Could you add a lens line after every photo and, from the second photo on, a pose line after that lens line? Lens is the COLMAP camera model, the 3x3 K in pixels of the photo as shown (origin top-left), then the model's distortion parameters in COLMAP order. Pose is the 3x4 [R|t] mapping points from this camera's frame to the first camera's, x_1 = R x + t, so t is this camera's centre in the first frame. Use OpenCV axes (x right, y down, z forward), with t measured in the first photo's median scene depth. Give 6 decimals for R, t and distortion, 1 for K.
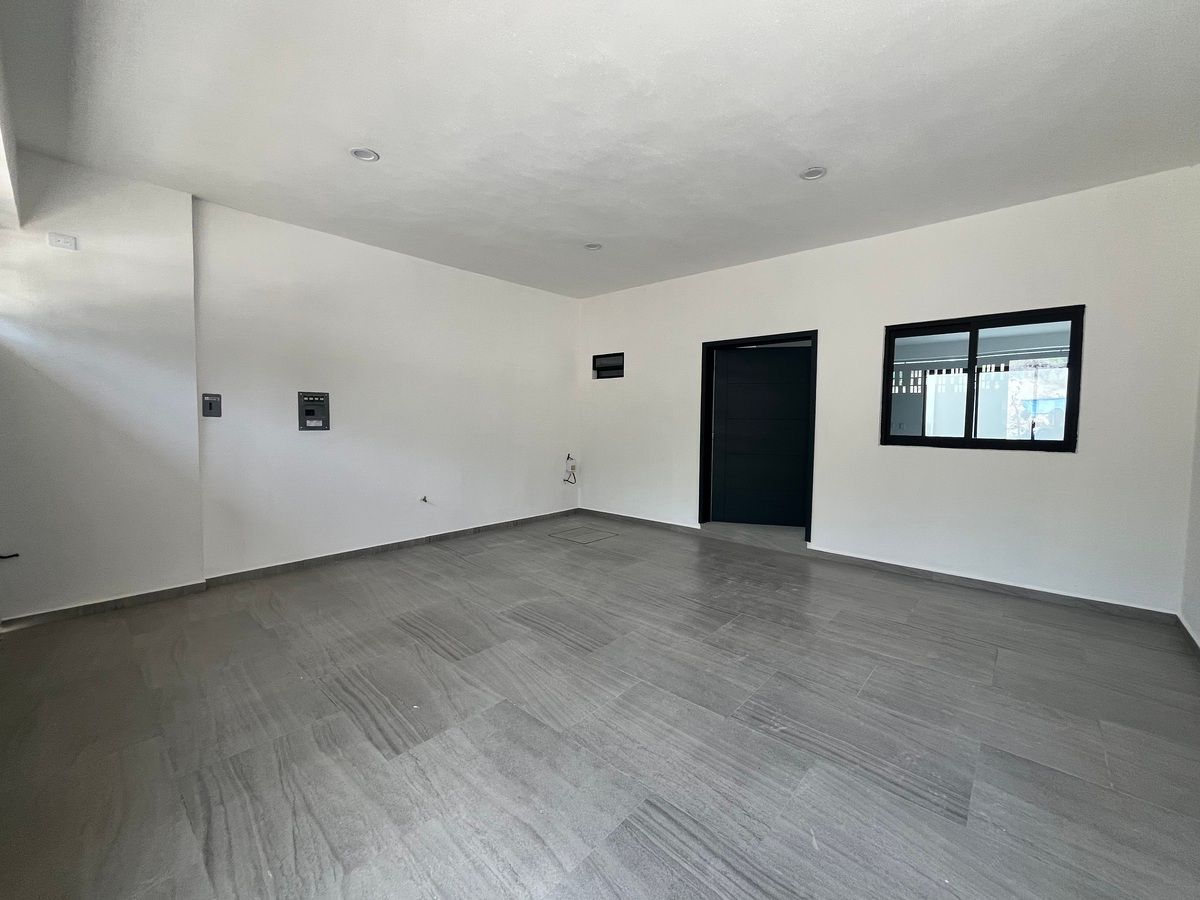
lens RADIAL K [[485.3, 0, 599.4], [0, 485.3, 445.0], [0, 0, 1]] dist [-0.001810, 0.000452]
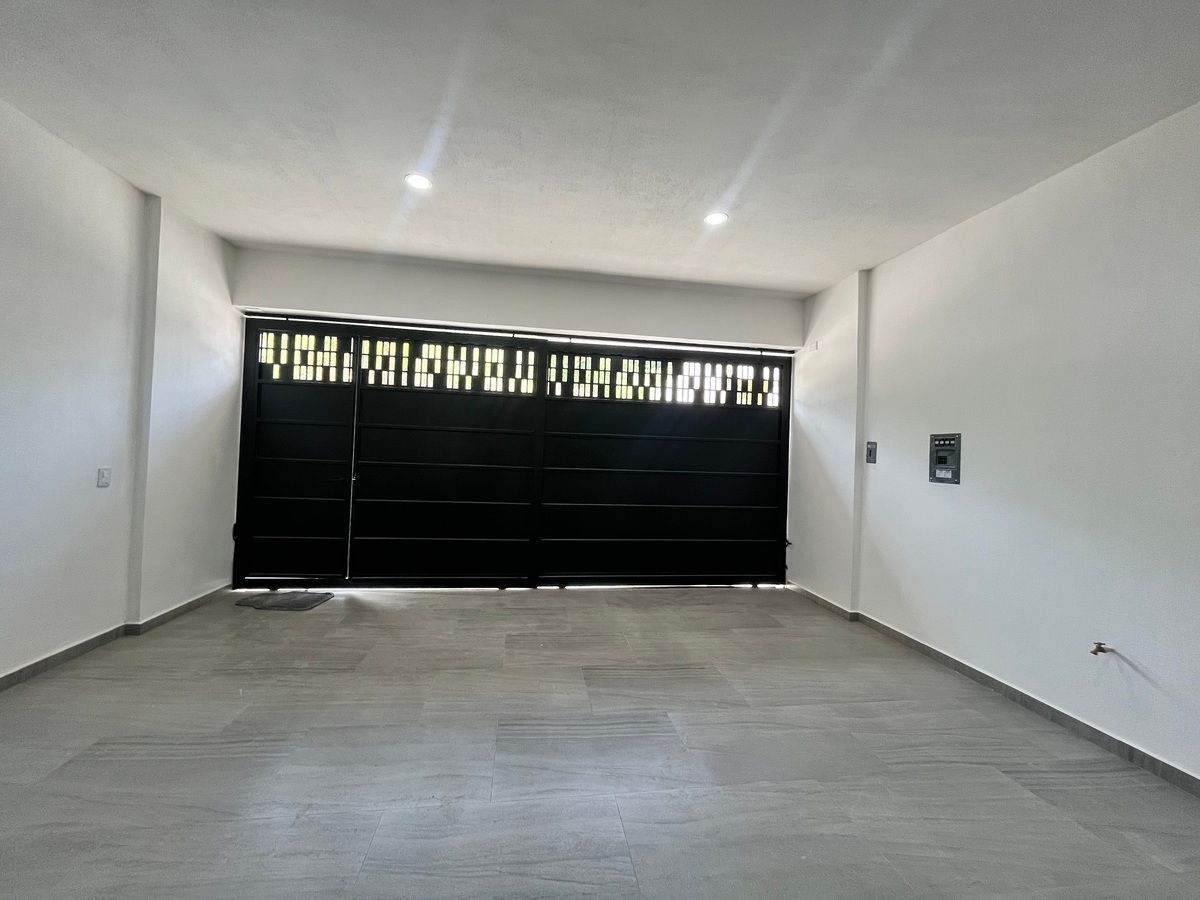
lens RADIAL K [[485.3, 0, 599.4], [0, 485.3, 445.0], [0, 0, 1]] dist [-0.001810, 0.000452]
pose [[-0.632152, -0.040771, -0.773771, 0.408728], [-0.084324, 0.996303, 0.016395, -0.065314], [0.770242, 0.075612, -0.633254, 1.215623]]
